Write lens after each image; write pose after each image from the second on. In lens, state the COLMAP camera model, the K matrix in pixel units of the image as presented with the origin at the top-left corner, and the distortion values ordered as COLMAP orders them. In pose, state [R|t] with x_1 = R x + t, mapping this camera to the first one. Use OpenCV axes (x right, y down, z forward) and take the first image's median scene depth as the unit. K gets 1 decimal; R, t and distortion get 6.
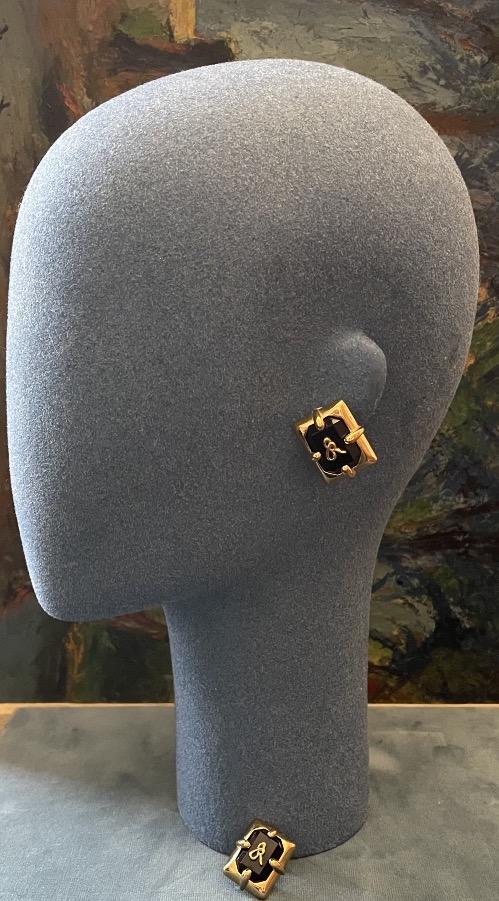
lens RADIAL K [[691.8, 0, 250.7], [0, 691.8, 450.8], [0, 0, 1]] dist [0.012731, -0.001915]
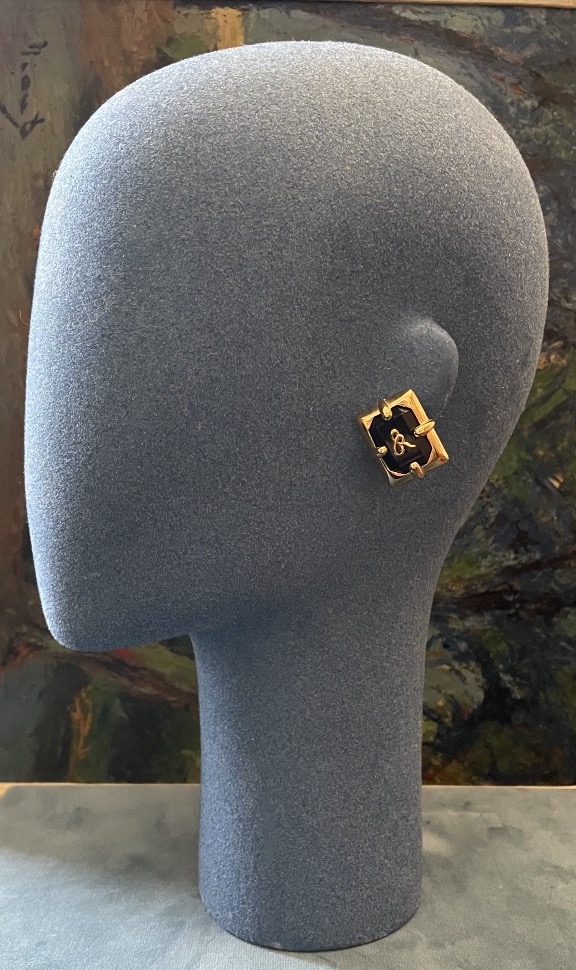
lens RADIAL K [[711.9, 0, 311.6], [0, 711.9, 473.5], [0, 0, 1]] dist [0.017871, -0.013638]
pose [[0.998036, 0.027169, 0.056446, -0.038833], [-0.021314, 0.994572, -0.101847, 0.112480], [-0.058907, 0.100444, 0.993197, 0.090423]]
